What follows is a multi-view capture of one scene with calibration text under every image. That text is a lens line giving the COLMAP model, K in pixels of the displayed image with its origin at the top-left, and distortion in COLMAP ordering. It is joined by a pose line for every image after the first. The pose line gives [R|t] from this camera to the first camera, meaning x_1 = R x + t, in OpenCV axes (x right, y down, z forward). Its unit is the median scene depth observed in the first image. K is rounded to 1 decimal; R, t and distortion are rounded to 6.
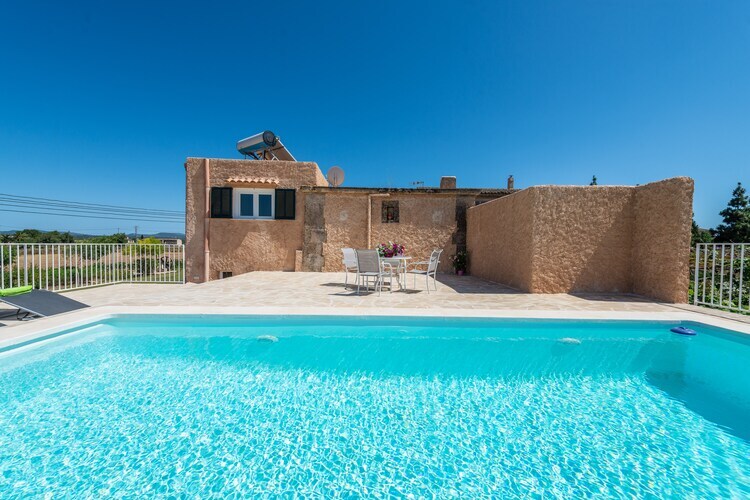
lens RADIAL K [[292.6, 0, 373.1], [0, 292.6, 252.0], [0, 0, 1]] dist [0.018168, -0.005607]
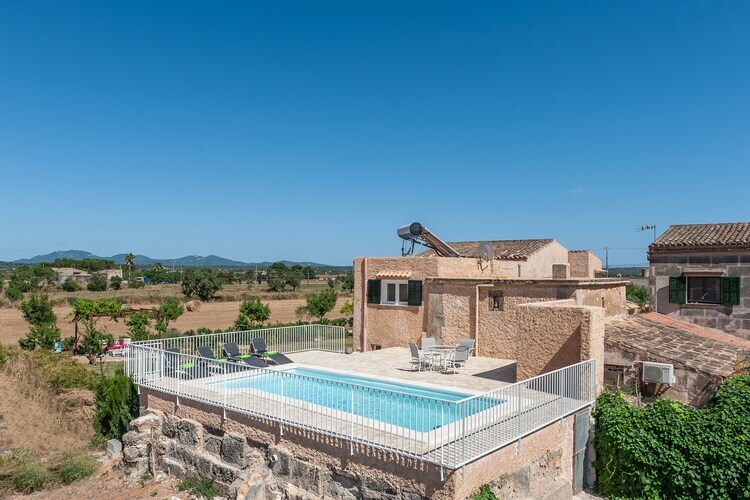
lens RADIAL K [[561.6, 0, 367.2], [0, 561.6, 274.6], [0, 0, 1]] dist [0.003380, -0.001475]
pose [[0.764843, -0.007585, -0.644172, 1.037116], [-0.011015, 0.999631, -0.024848, -0.178292], [0.644122, 0.026100, 0.764477, -0.892586]]
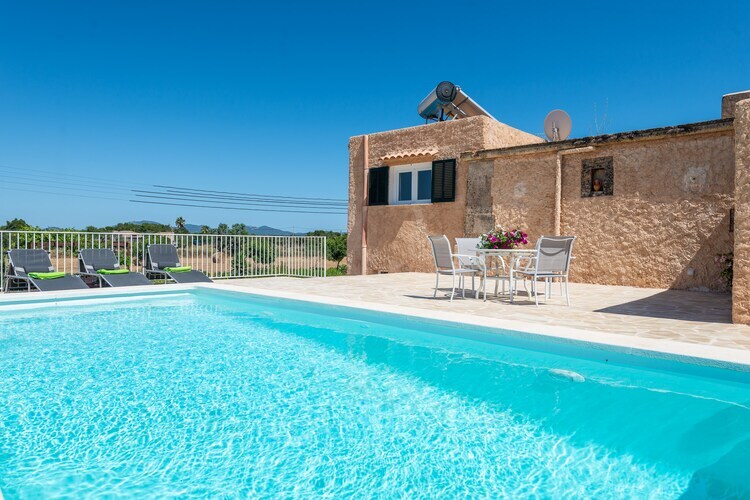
lens RADIAL K [[490.9, 0, 375.3], [0, 490.9, 252.0], [0, 0, 1]] dist [0.026480, -0.016069]
pose [[0.733825, 0.009232, -0.679276, 0.401885], [-0.020420, 0.999756, -0.008471, 0.026193], [0.679032, 0.020087, 0.733834, -0.000156]]
